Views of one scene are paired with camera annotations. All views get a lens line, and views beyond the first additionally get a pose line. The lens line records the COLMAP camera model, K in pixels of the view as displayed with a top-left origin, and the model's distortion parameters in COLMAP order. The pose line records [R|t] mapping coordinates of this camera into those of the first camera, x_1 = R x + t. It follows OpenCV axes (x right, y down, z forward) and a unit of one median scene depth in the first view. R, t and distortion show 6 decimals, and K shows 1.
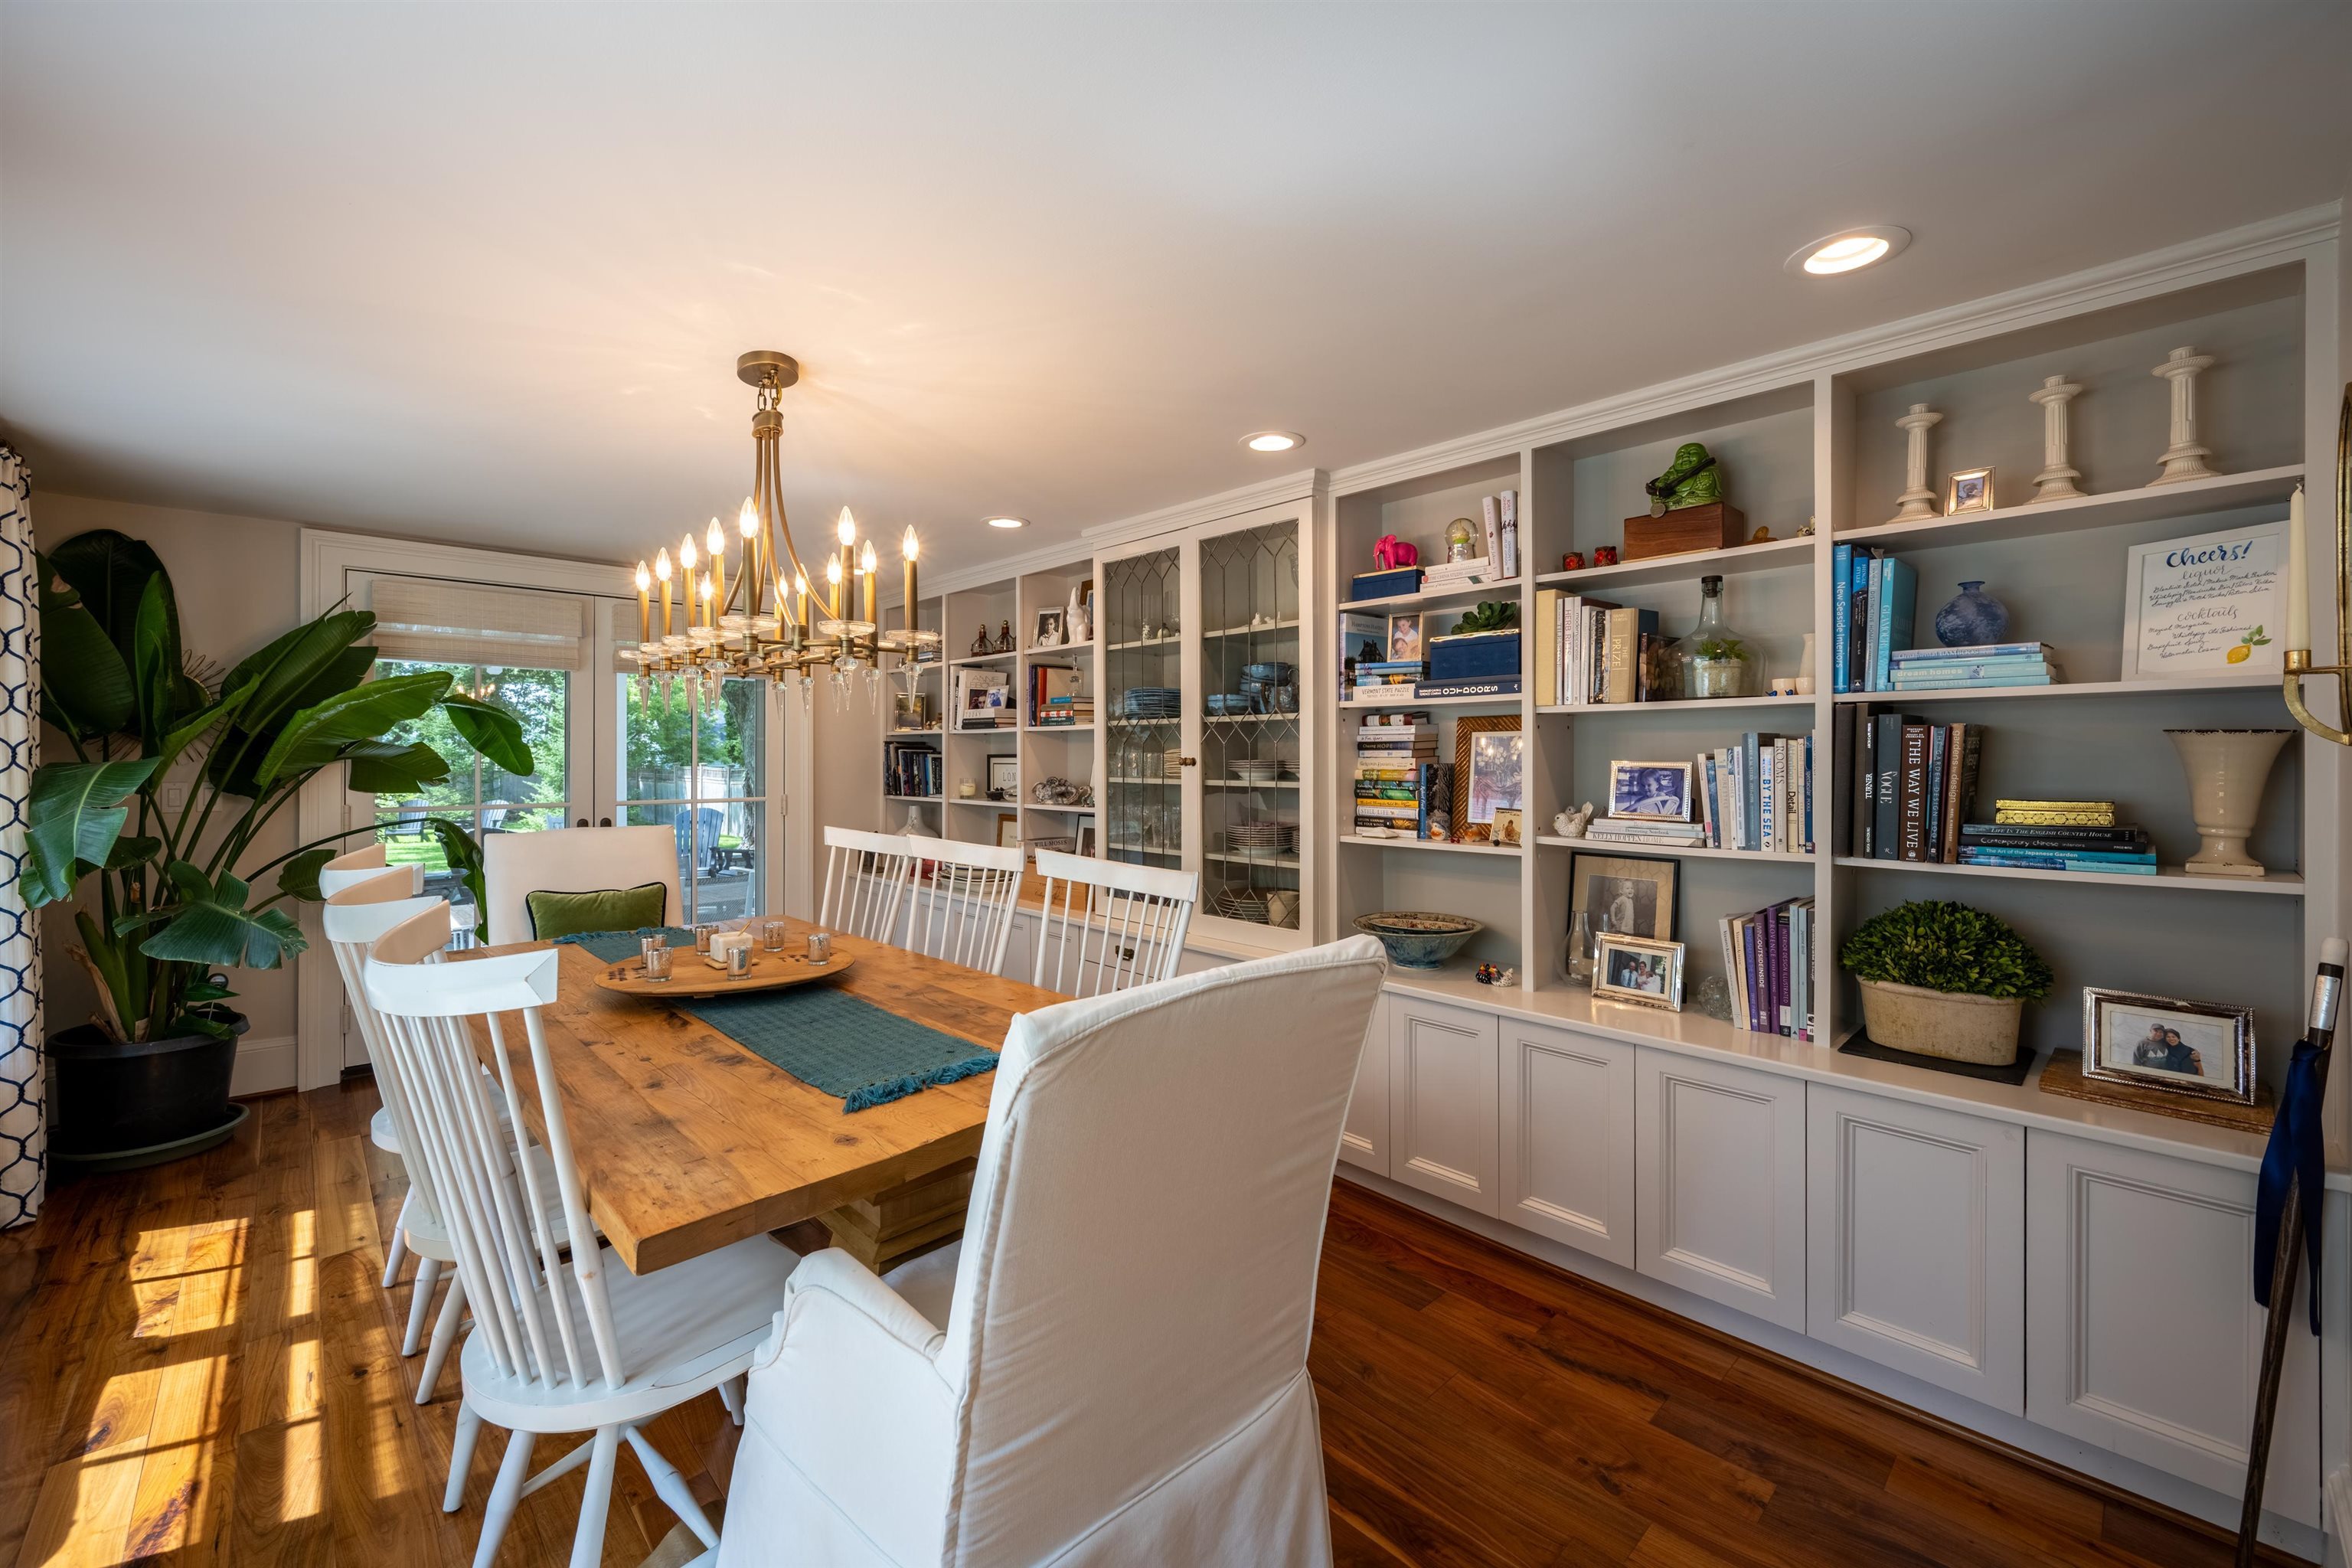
lens RADIAL K [[945.9, 0, 1162.9], [0, 945.9, 754.8], [0, 0, 1]] dist [0.002889, 0.000435]
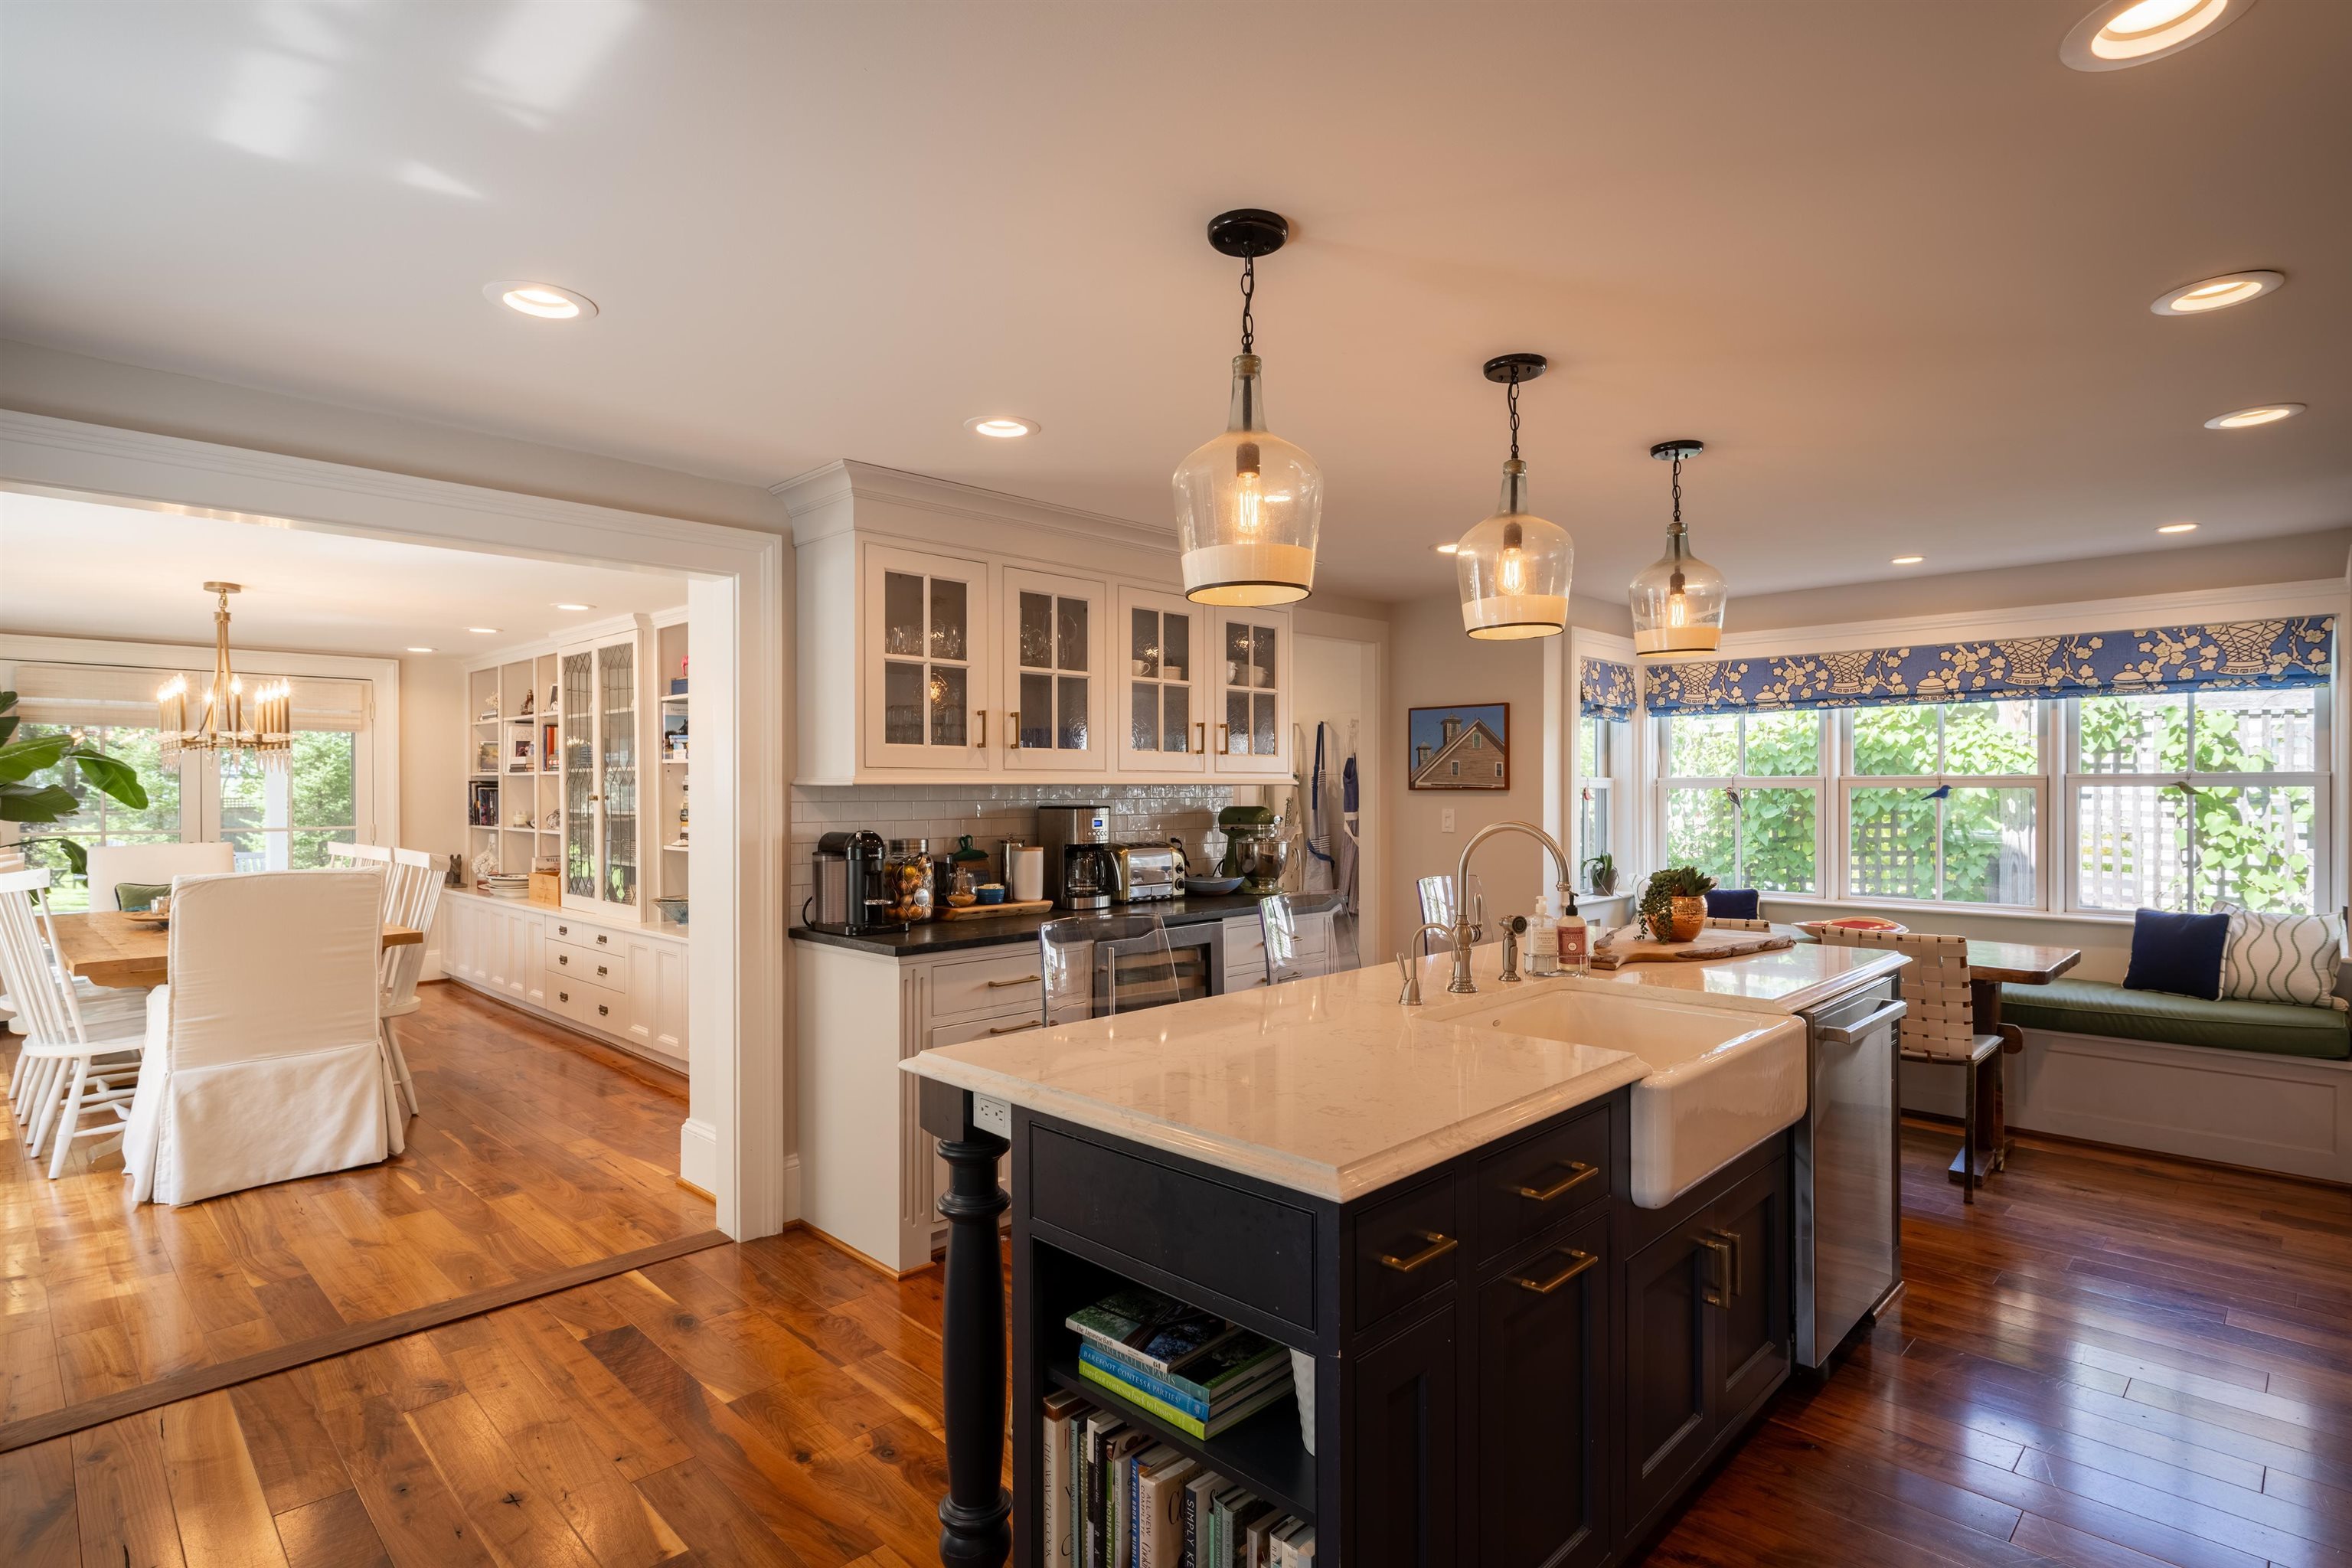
lens RADIAL K [[1167.0, 0, 1179.8], [0, 1167.0, 789.2], [0, 0, 1]] dist [-0.005216, -0.000717]
pose [[0.997851, -0.001086, 0.065519, 0.738381], [0.001031, 0.999999, 0.000874, -0.005913], [-0.065519, -0.000804, 0.997851, -0.788987]]
